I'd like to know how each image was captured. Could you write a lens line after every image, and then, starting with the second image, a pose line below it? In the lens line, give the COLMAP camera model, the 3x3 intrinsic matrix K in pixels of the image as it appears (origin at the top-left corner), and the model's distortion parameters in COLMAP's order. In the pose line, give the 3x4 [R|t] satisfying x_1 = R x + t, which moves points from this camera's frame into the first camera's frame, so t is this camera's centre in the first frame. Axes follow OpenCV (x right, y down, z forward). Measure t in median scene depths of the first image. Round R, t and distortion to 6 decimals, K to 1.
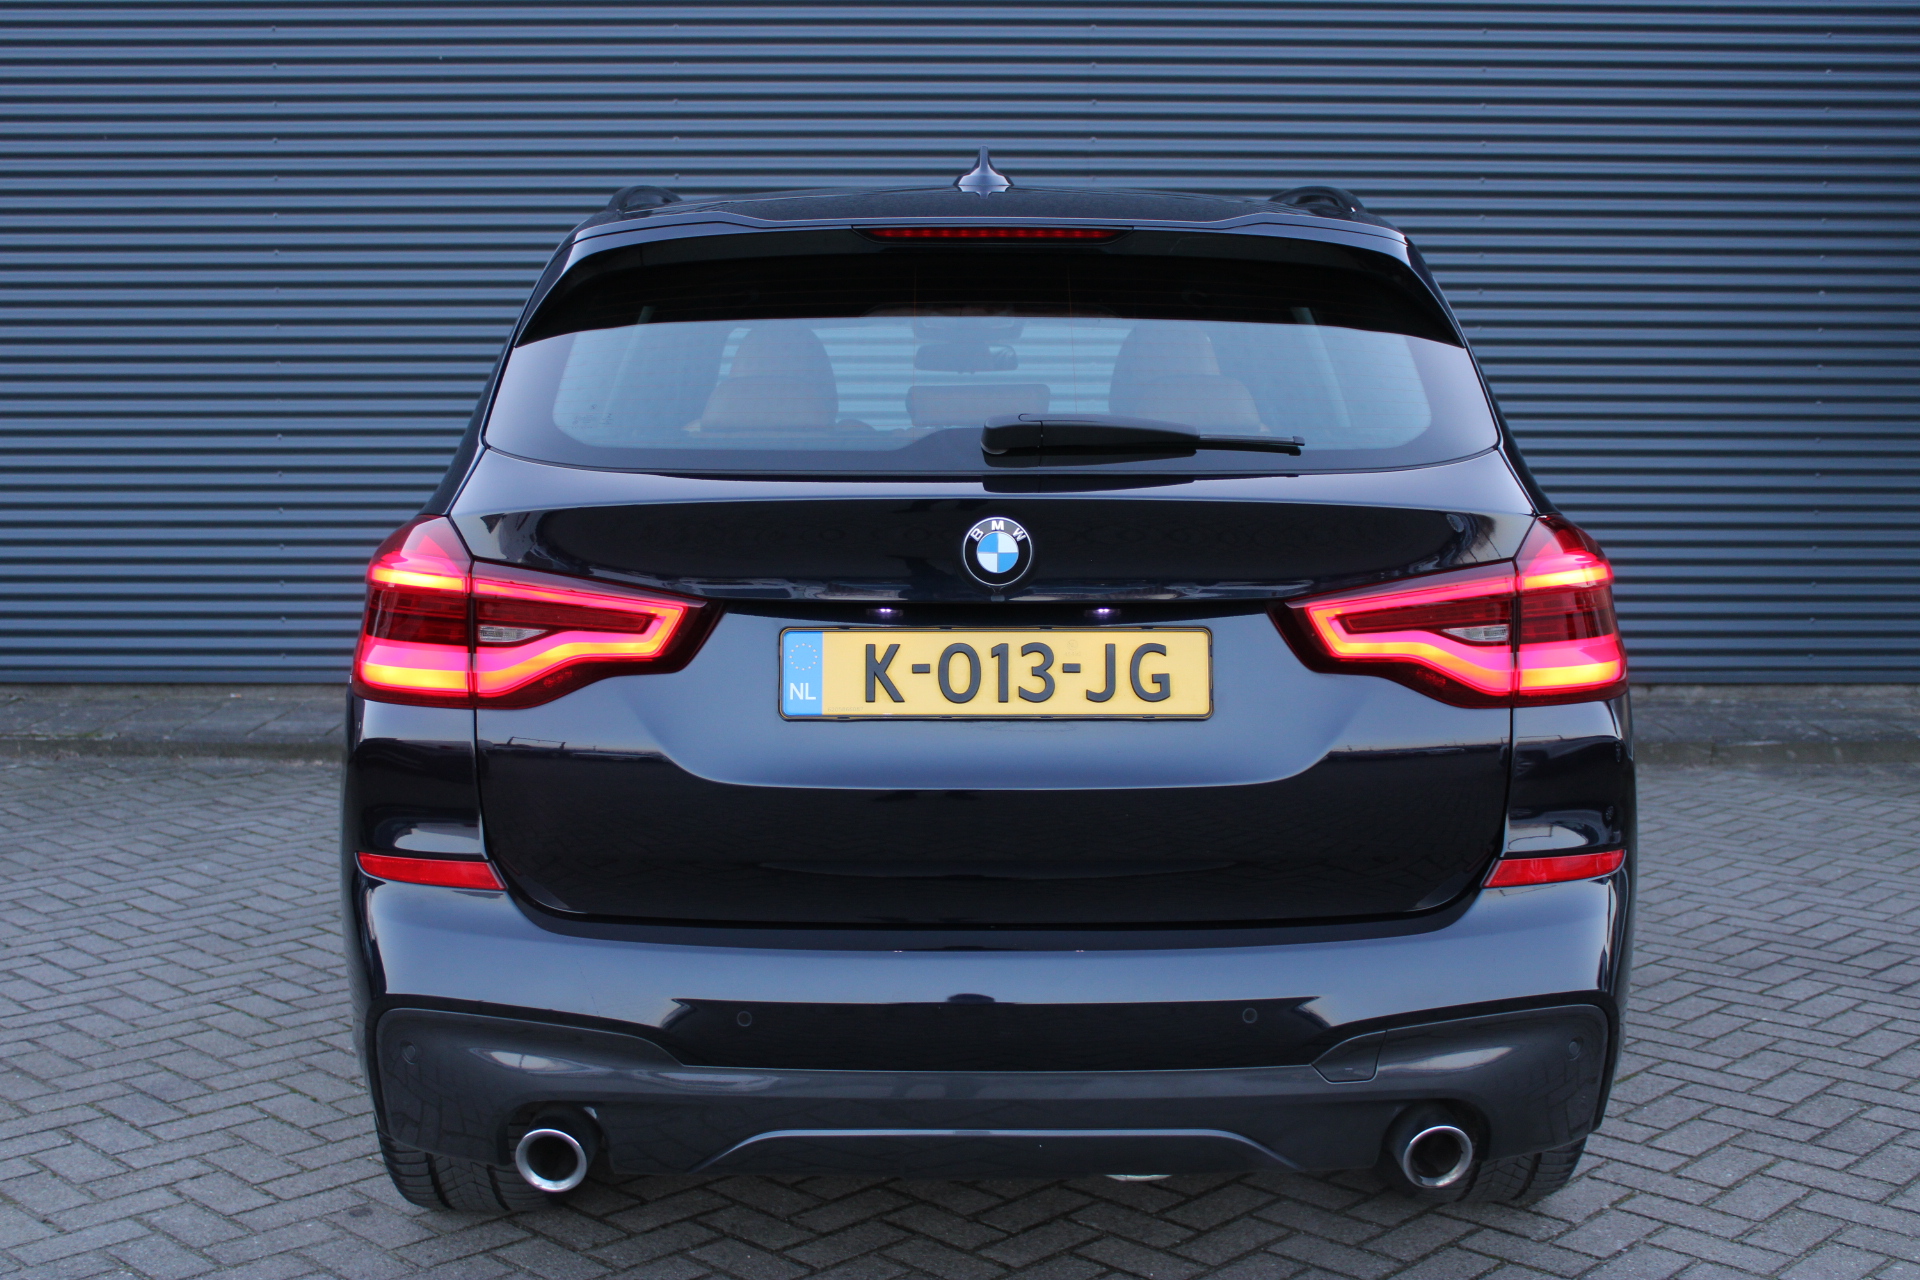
lens RADIAL K [[2254.7, 0, 936.1], [0, 2254.7, 688.9], [0, 0, 1]] dist [-0.055698, 0.000000]
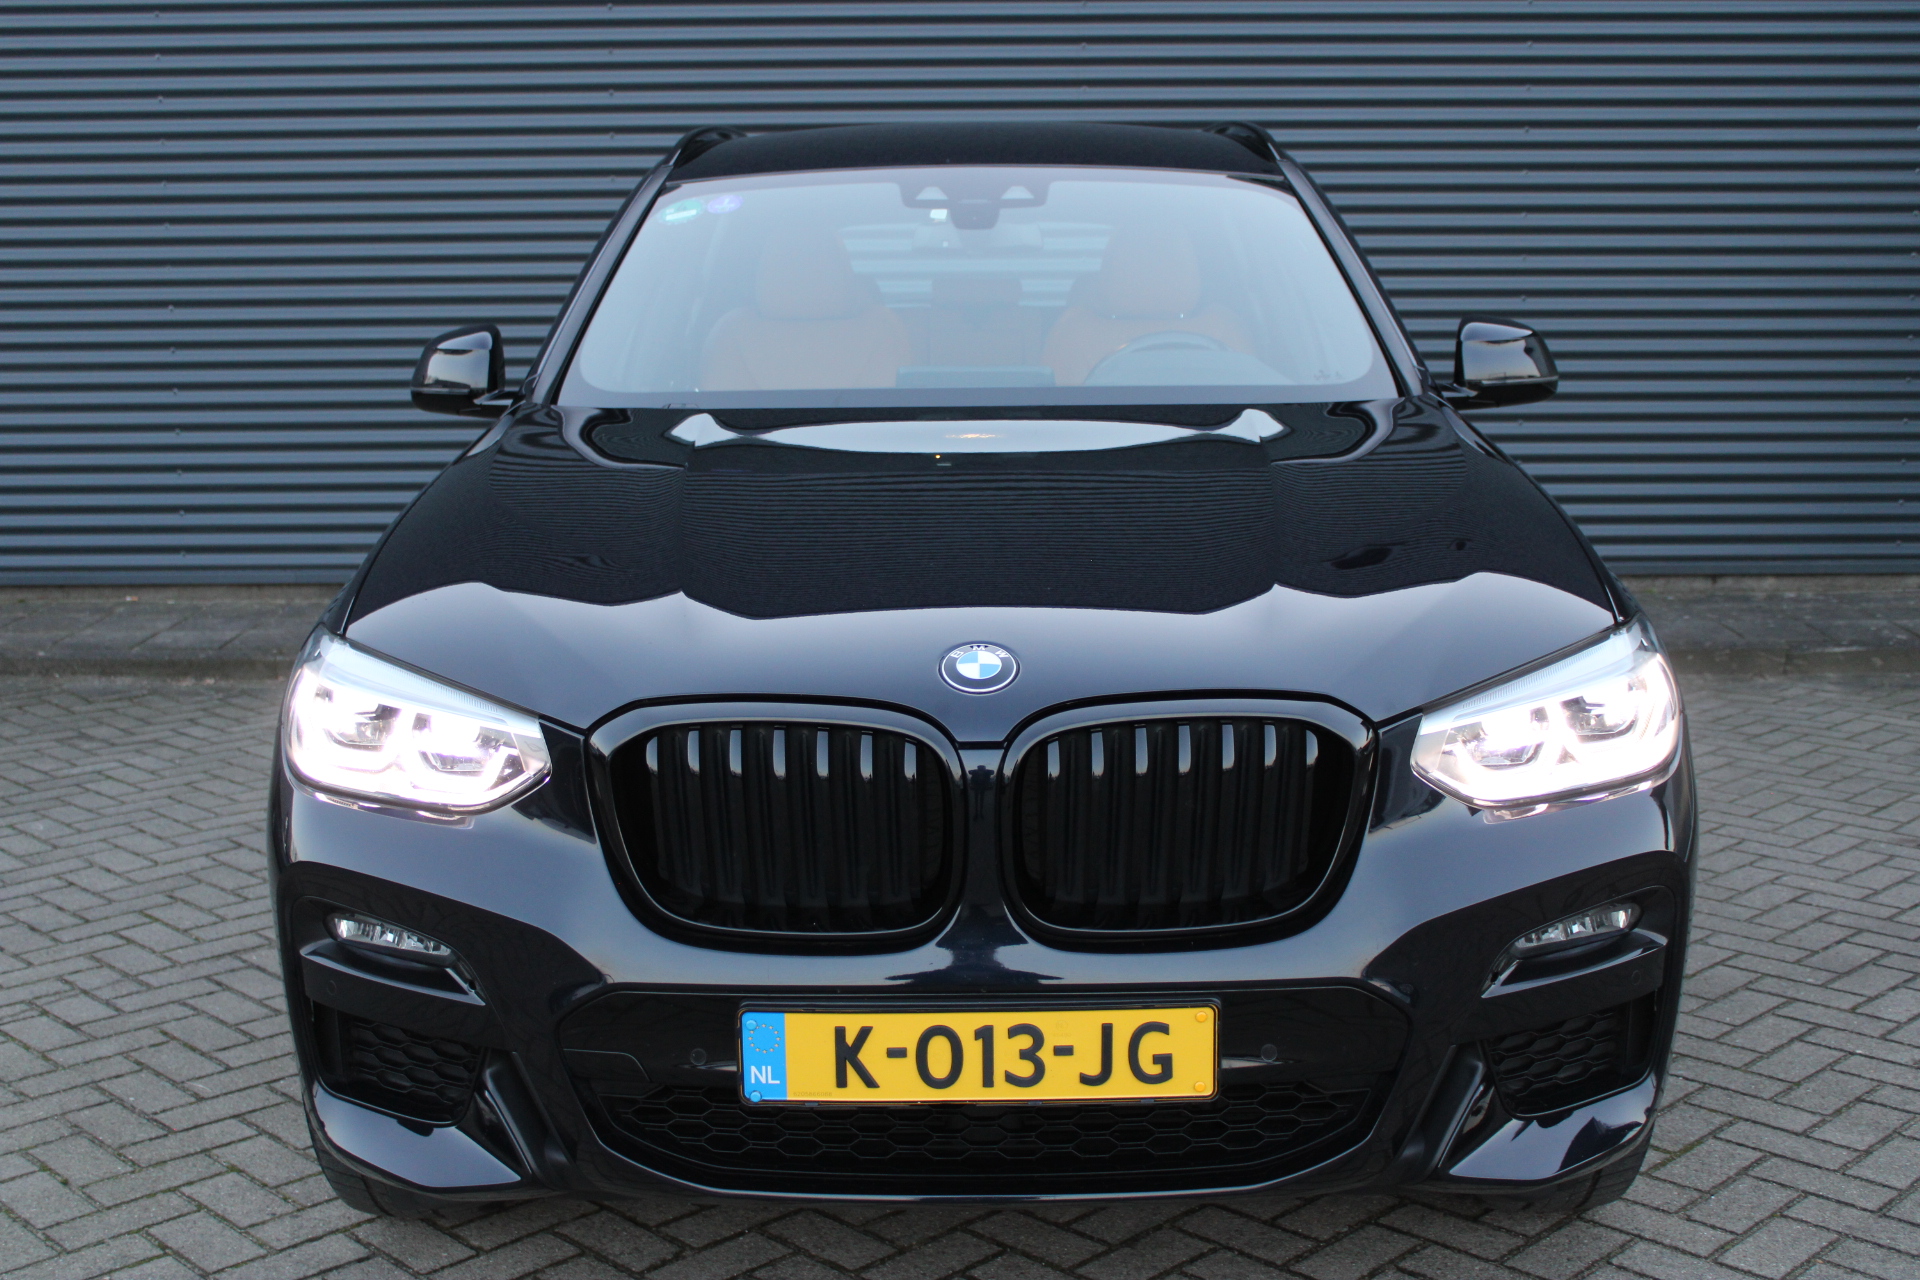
lens RADIAL K [[2286.8, 0, 928.8], [0, 2286.8, 677.3], [0, 0, 1]] dist [-0.045877, 0.000000]
pose [[0.999775, -0.005044, -0.020583, 0.040985], [0.006439, 0.997646, 0.068278, -0.040723], [0.020190, -0.068395, 0.997454, 0.149273]]
